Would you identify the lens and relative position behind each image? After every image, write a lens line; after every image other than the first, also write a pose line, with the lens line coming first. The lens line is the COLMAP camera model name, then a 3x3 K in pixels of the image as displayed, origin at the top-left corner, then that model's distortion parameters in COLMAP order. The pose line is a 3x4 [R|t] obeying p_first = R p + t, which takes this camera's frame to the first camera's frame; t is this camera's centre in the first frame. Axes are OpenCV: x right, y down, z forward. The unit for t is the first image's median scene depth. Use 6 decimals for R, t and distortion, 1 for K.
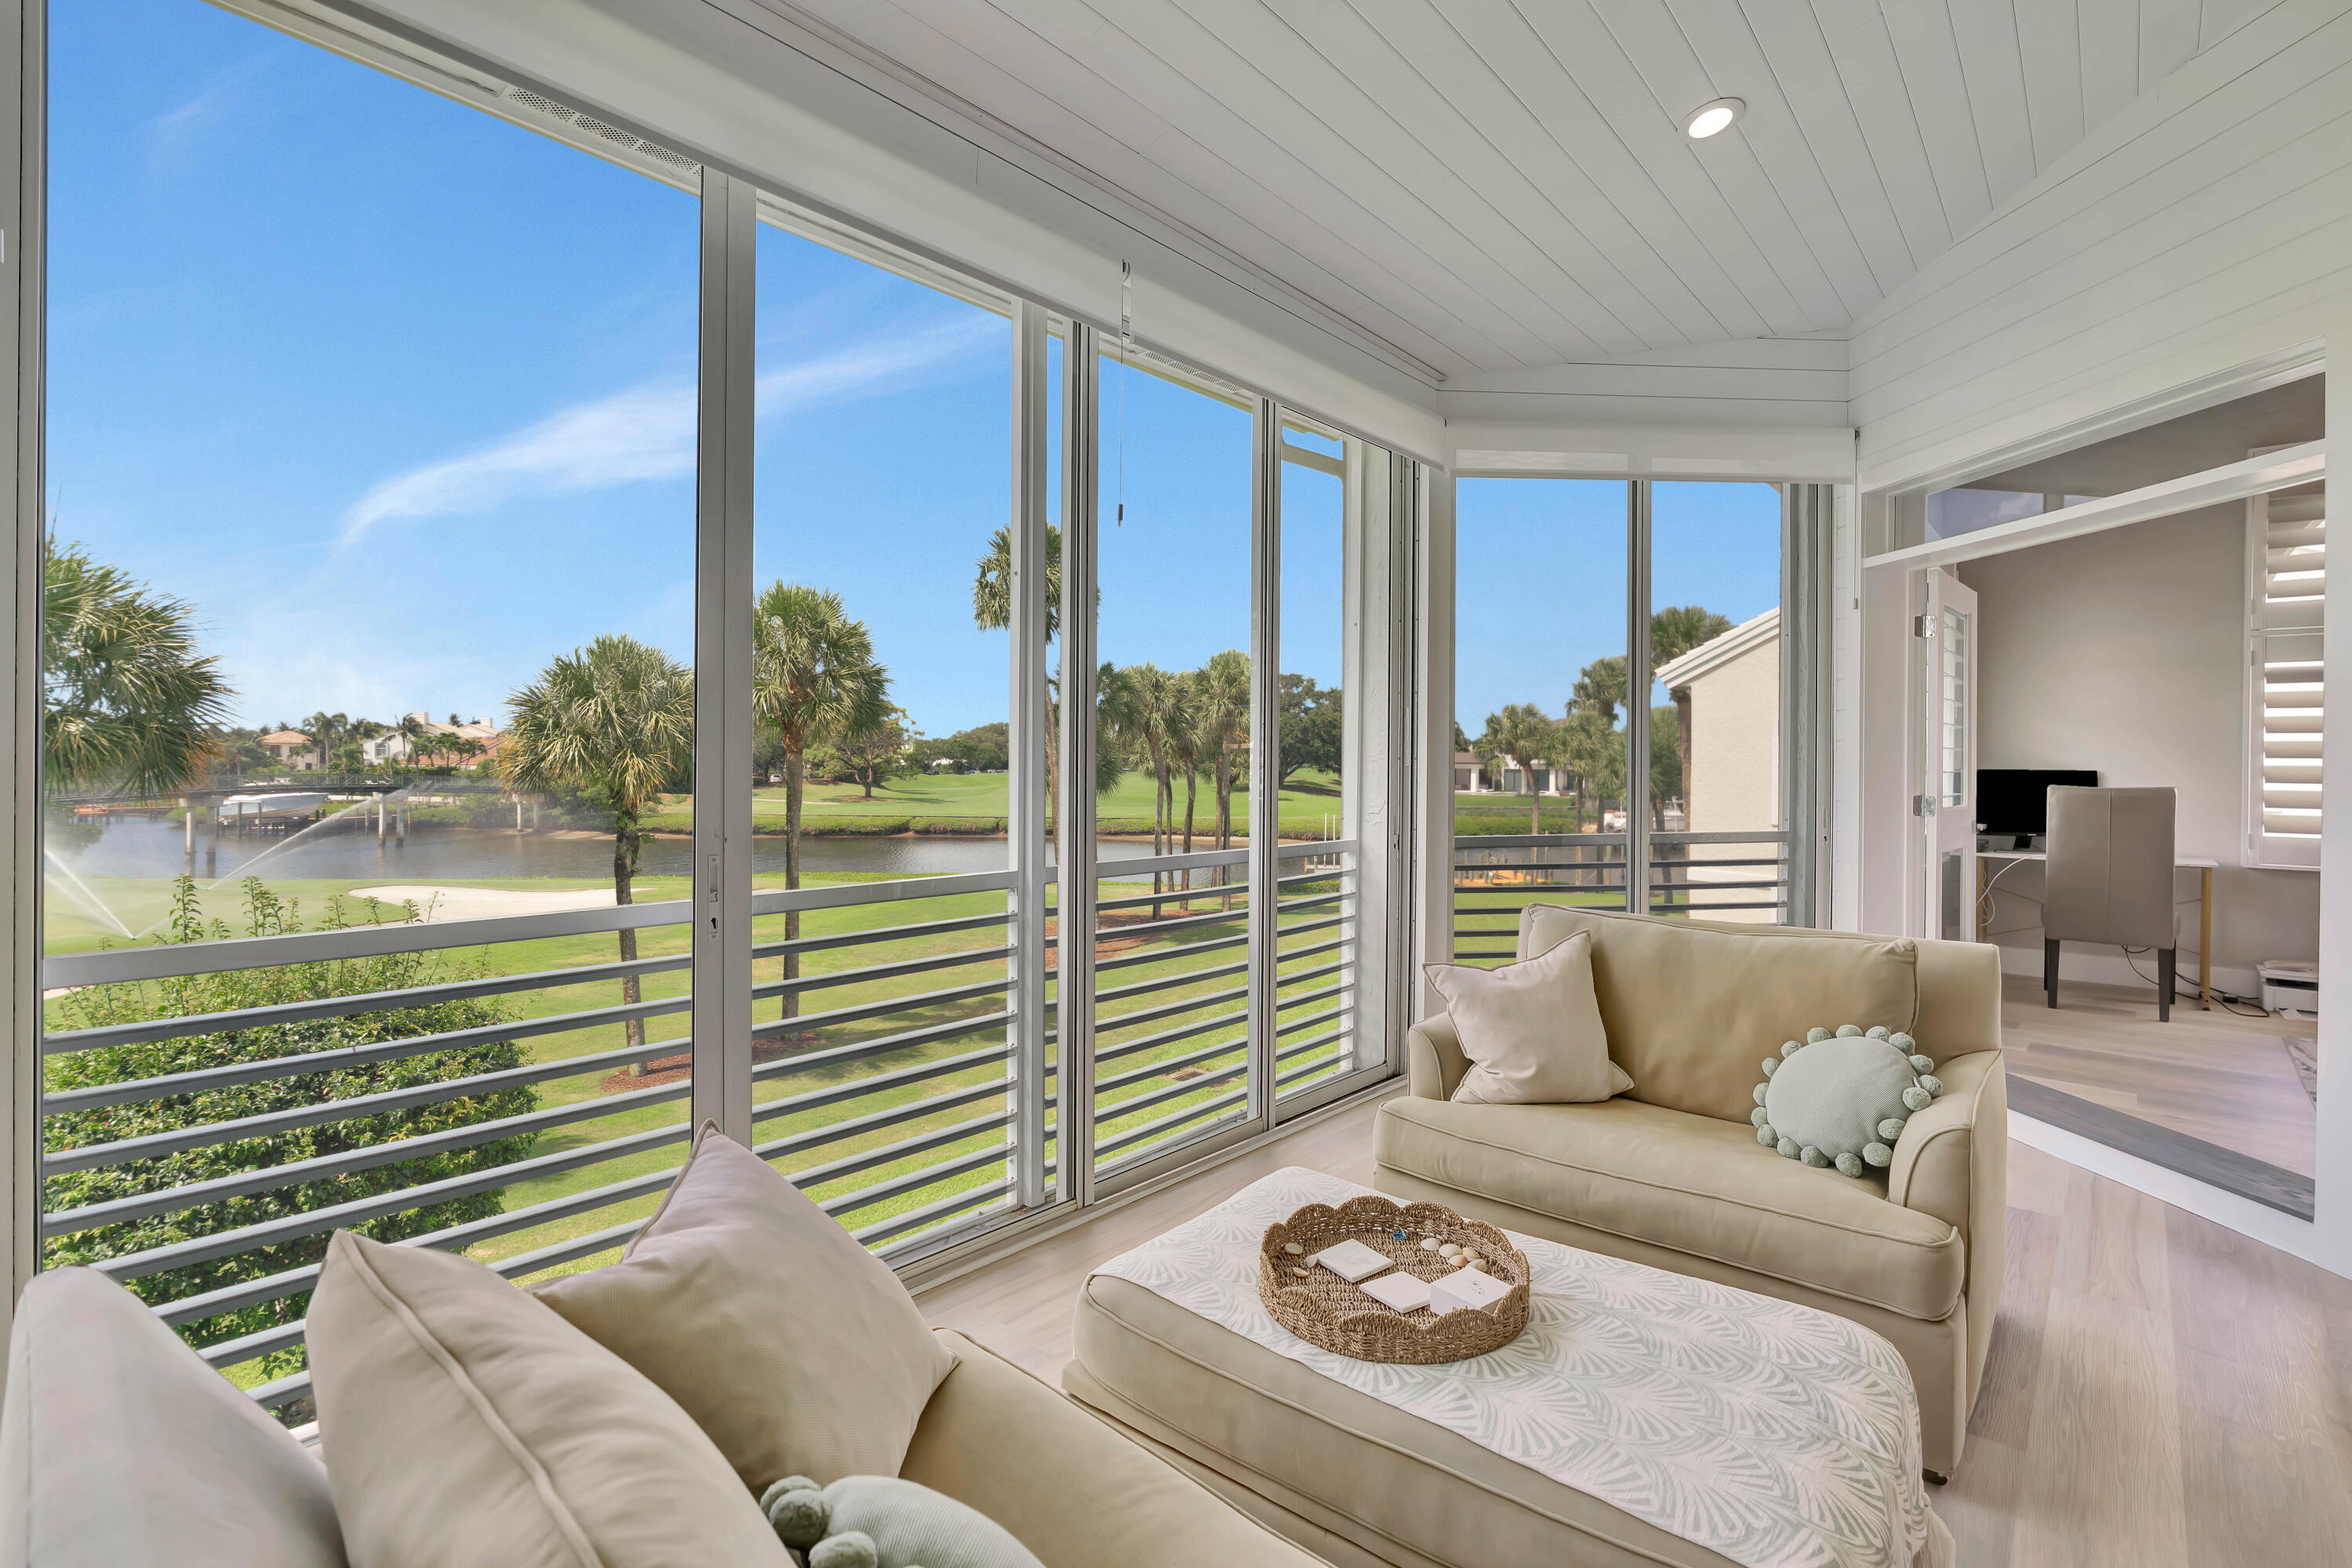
lens RADIAL K [[1063.3, 0, 1182.9], [0, 1063.3, 764.5], [0, 0, 1]] dist [-0.015982, 0.011966]
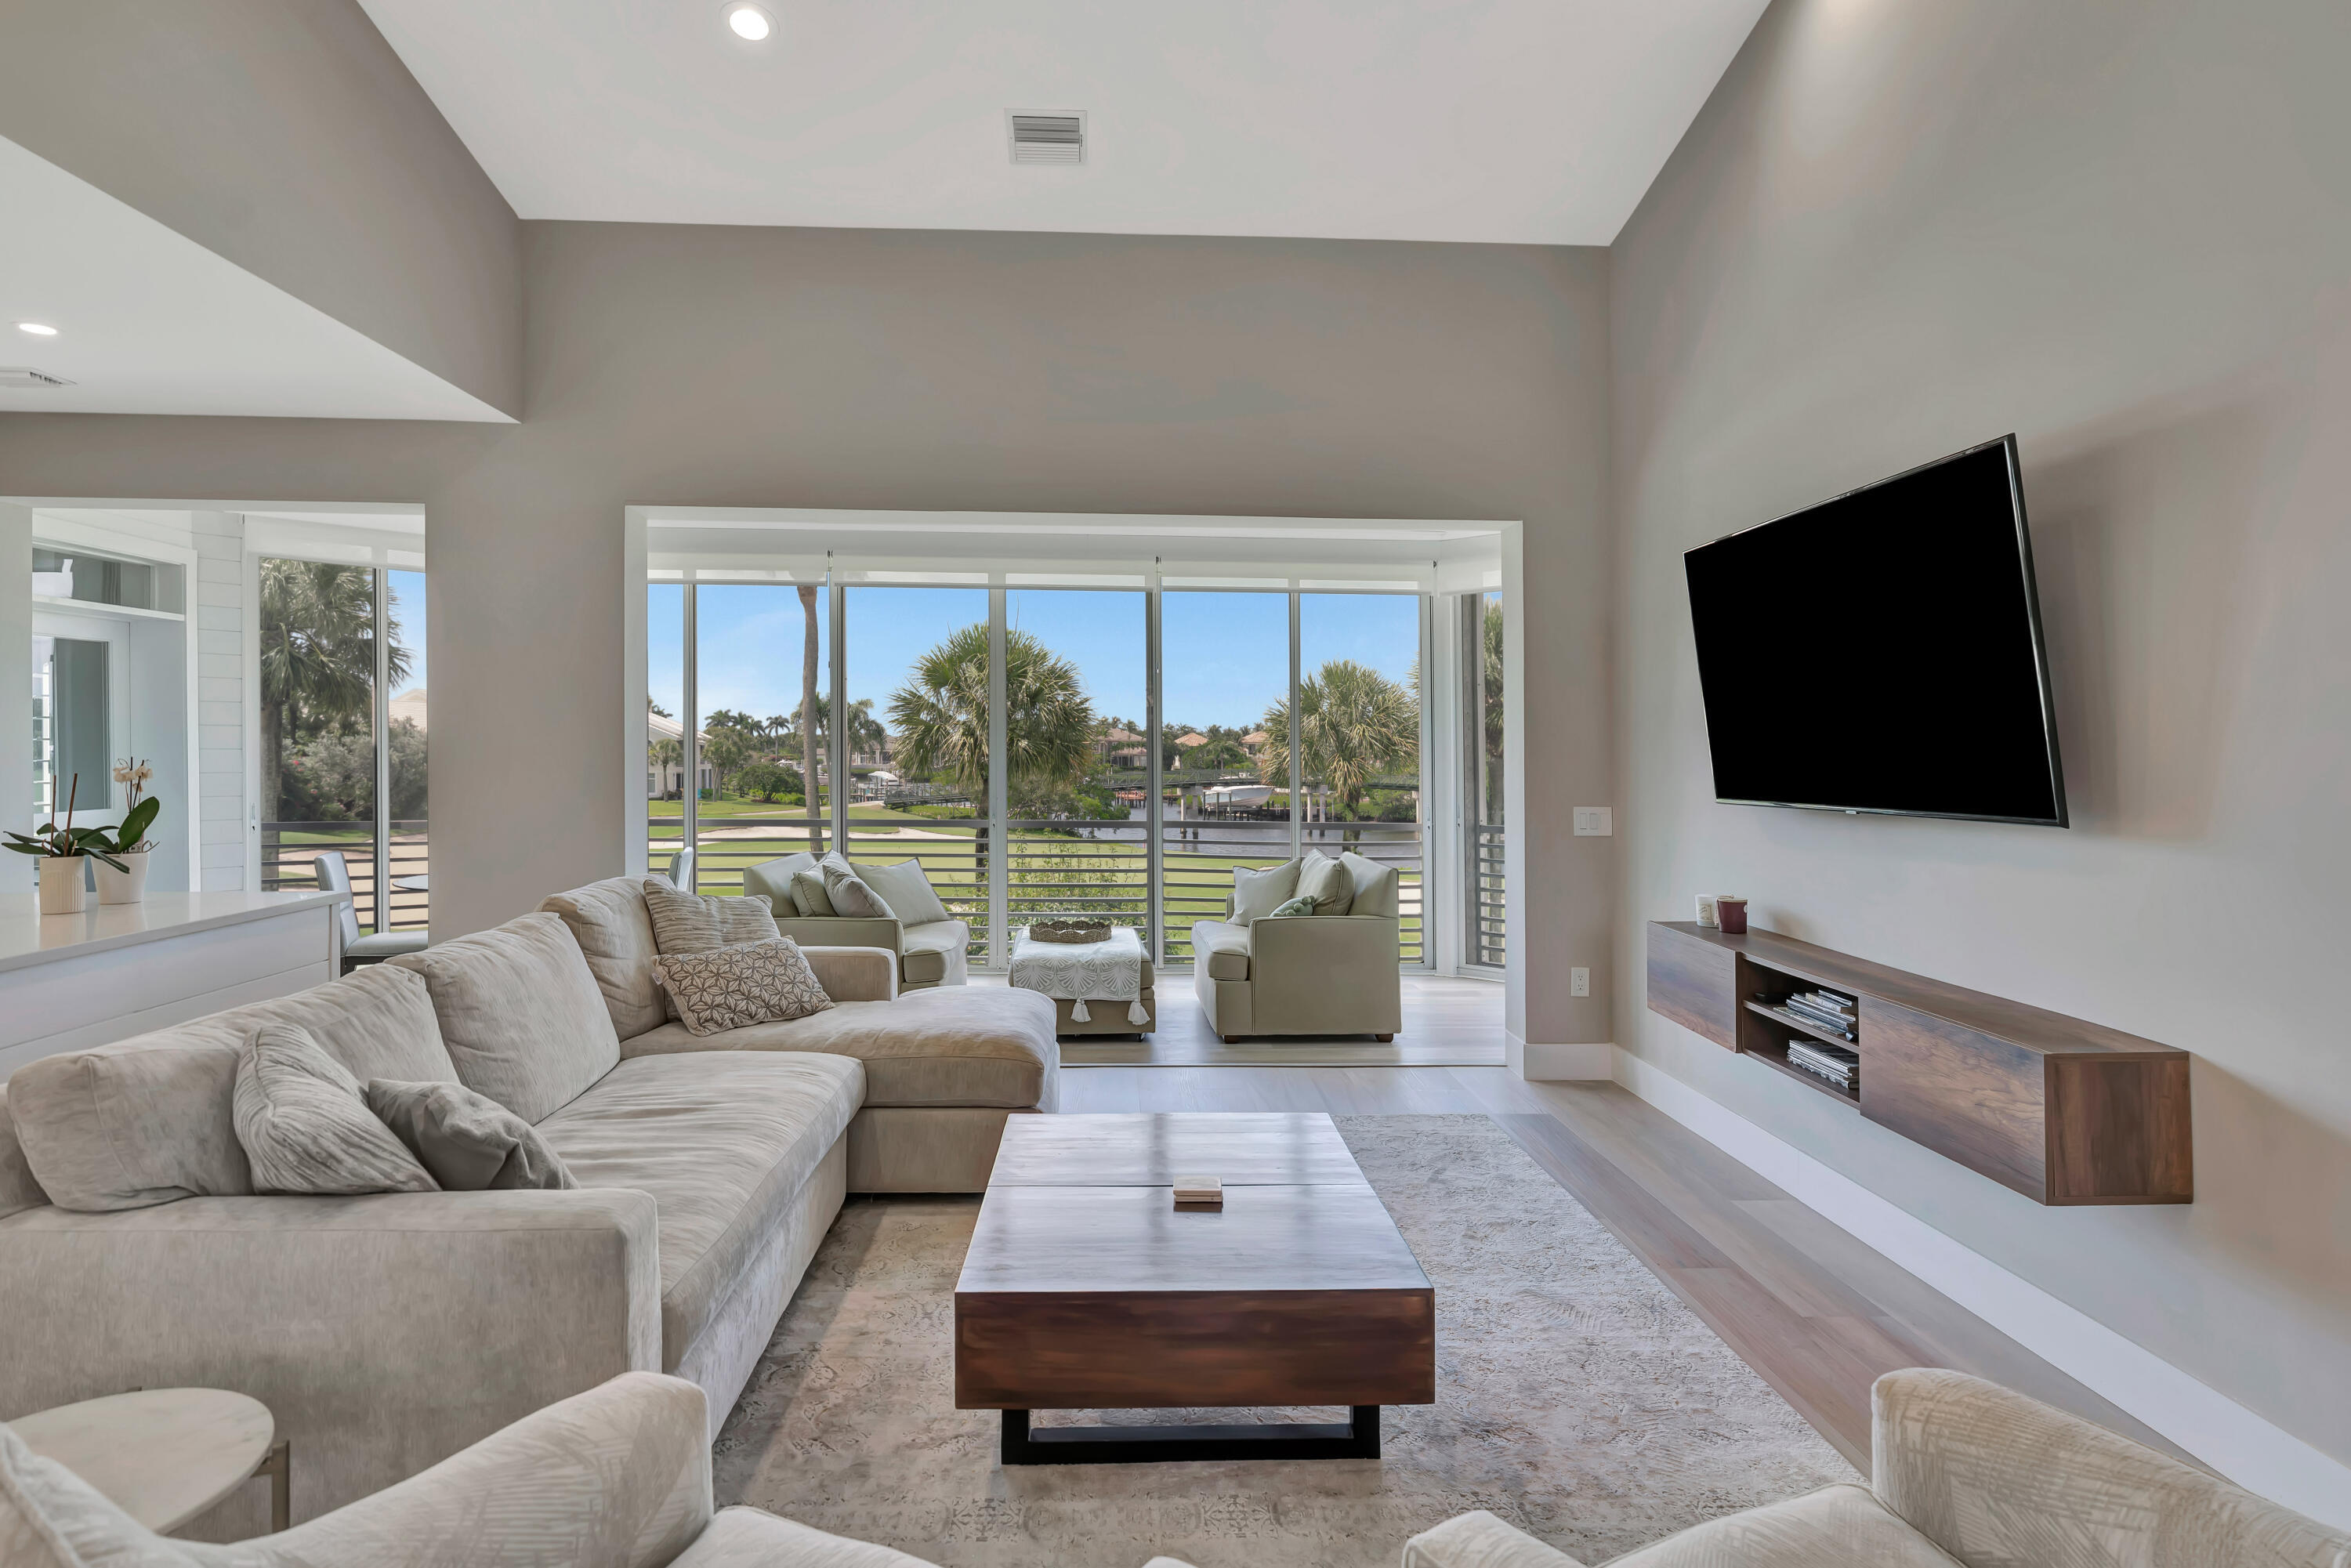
lens RADIAL K [[1227.8, 0, 1175.5], [0, 1227.8, 784.0], [0, 0, 1]] dist [0.000221, 0.000115]
pose [[0.711270, 0.017839, -0.702692, 0.136925], [-0.005200, 0.999784, 0.020118, -0.002627], [0.702899, -0.010656, 0.711210, -0.064225]]
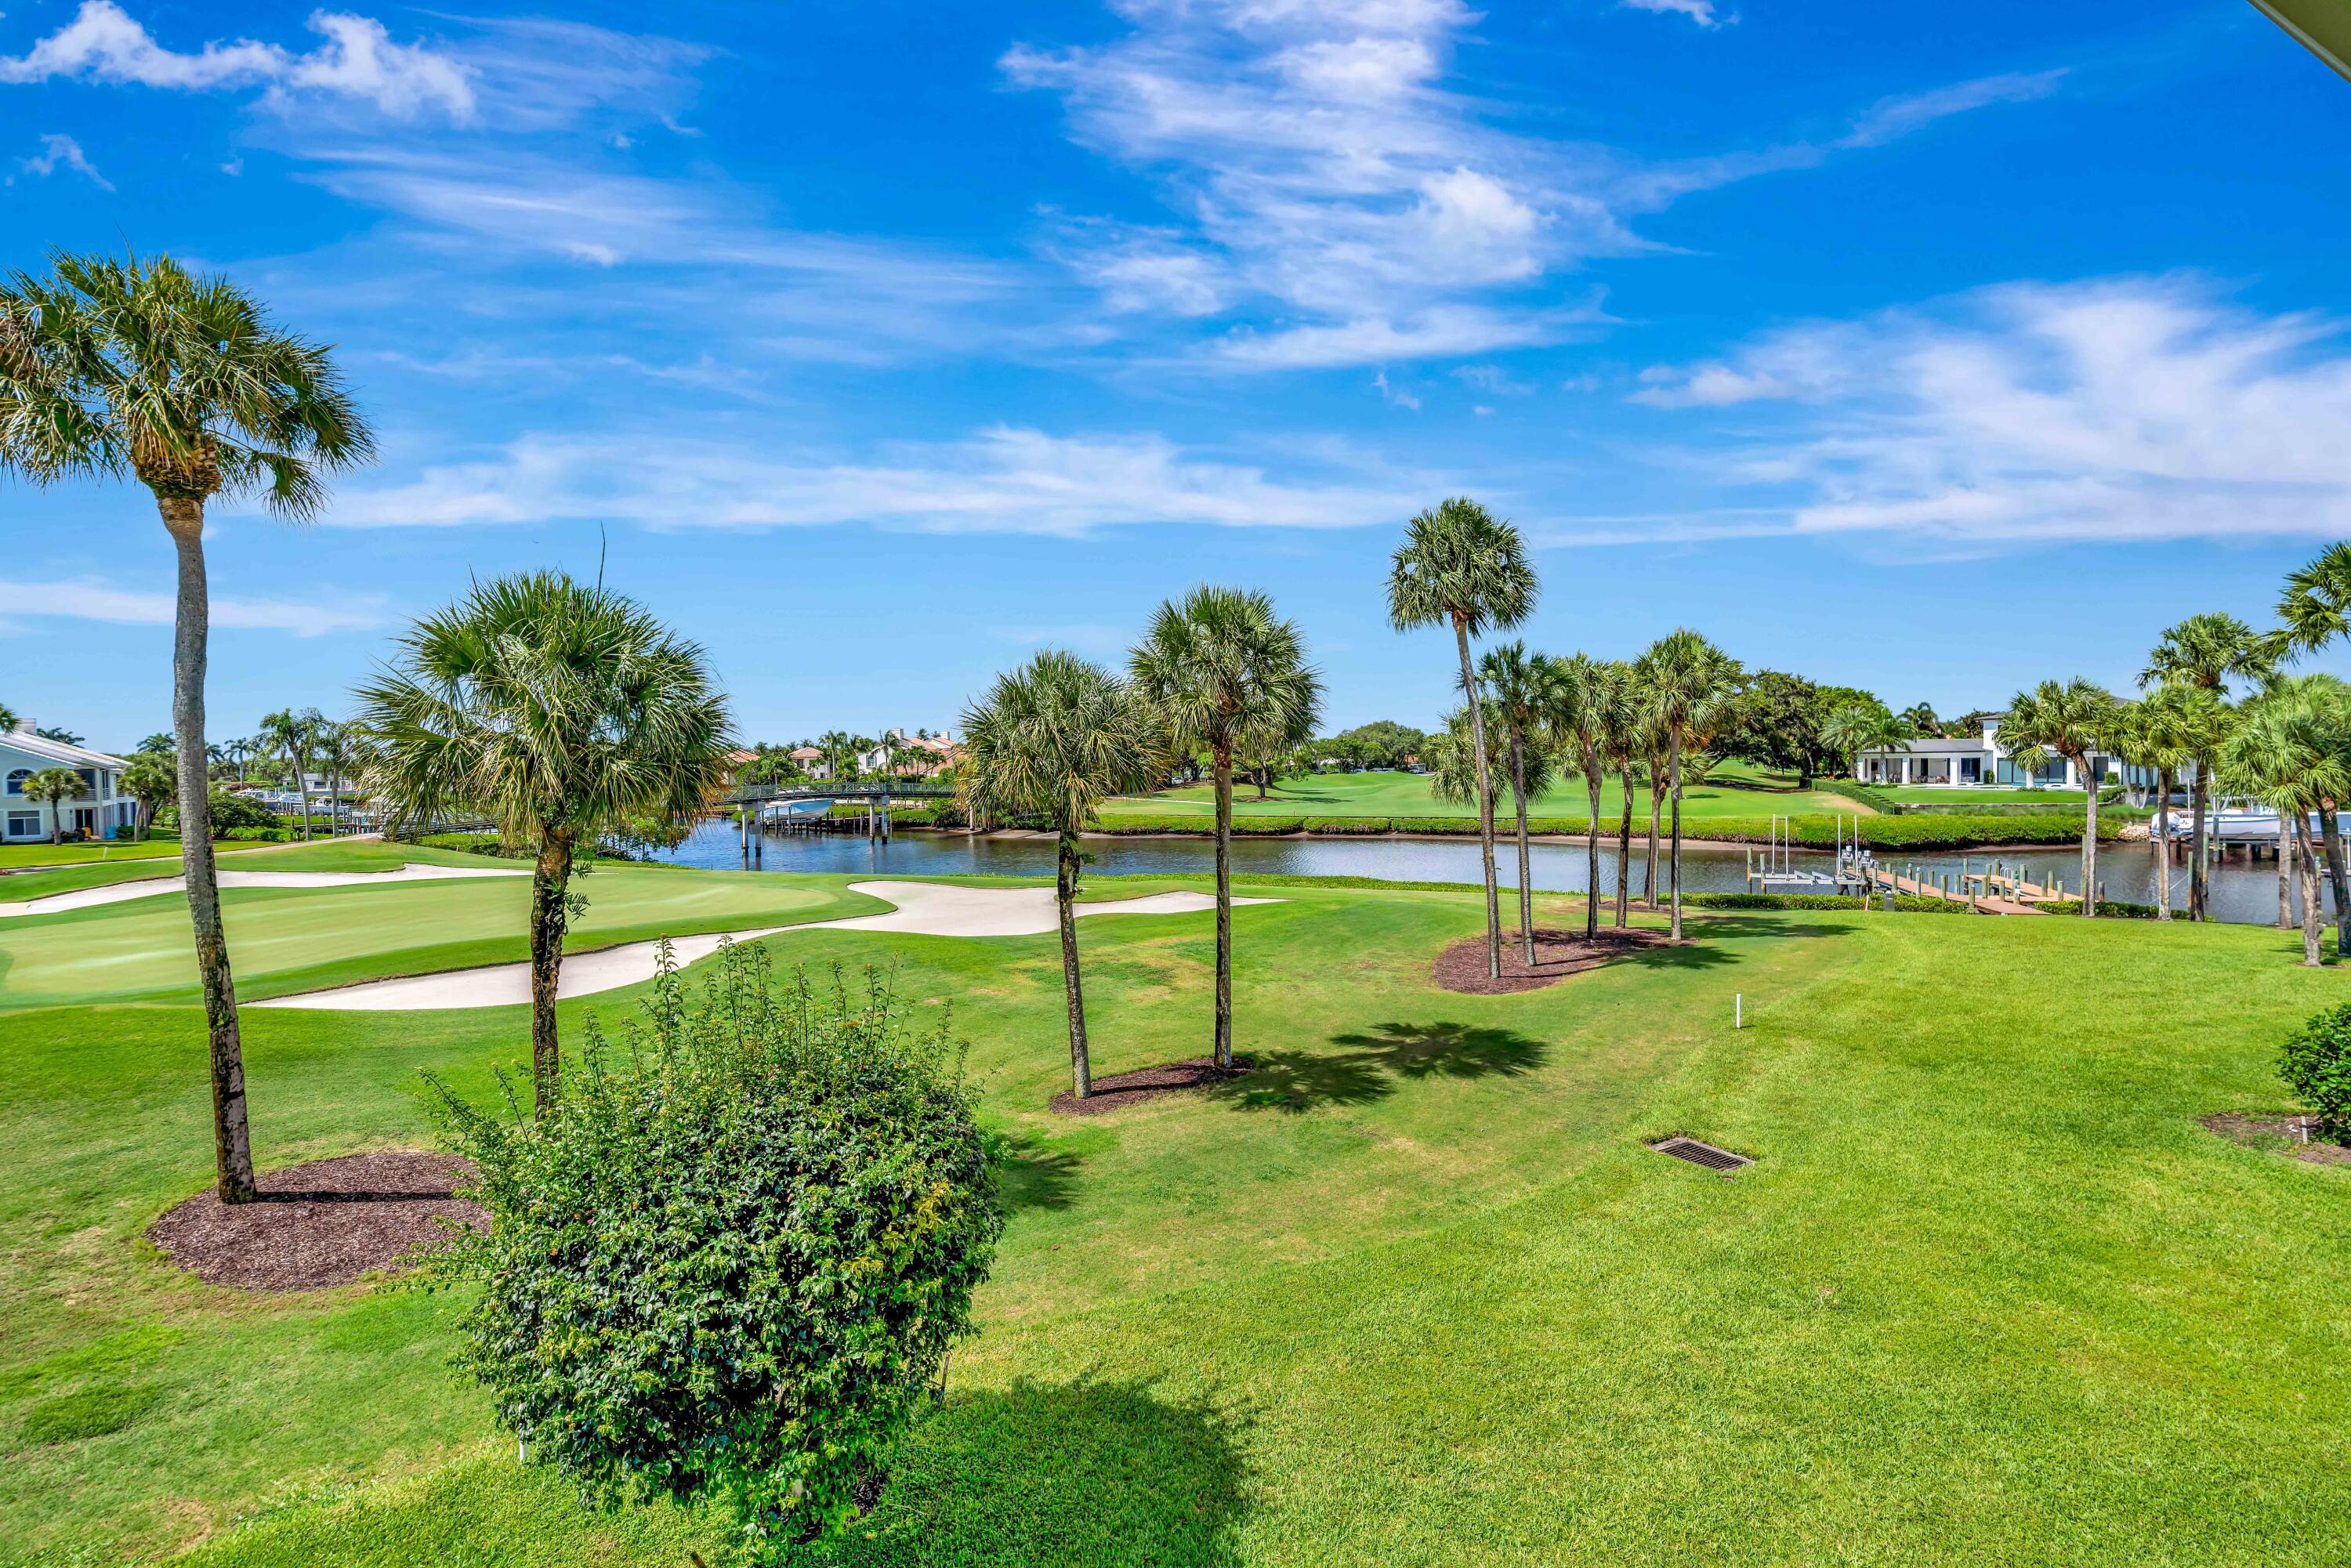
lens RADIAL K [[1047.5, 0, 1178.8], [0, 1047.5, 771.3], [0, 0, 1]] dist [-0.016418, 0.007994]
pose [[0.934631, -0.016367, -0.355243, -0.034207], [0.019372, 0.999800, 0.004904, -0.005936], [0.355092, -0.011465, 0.934761, 0.053193]]
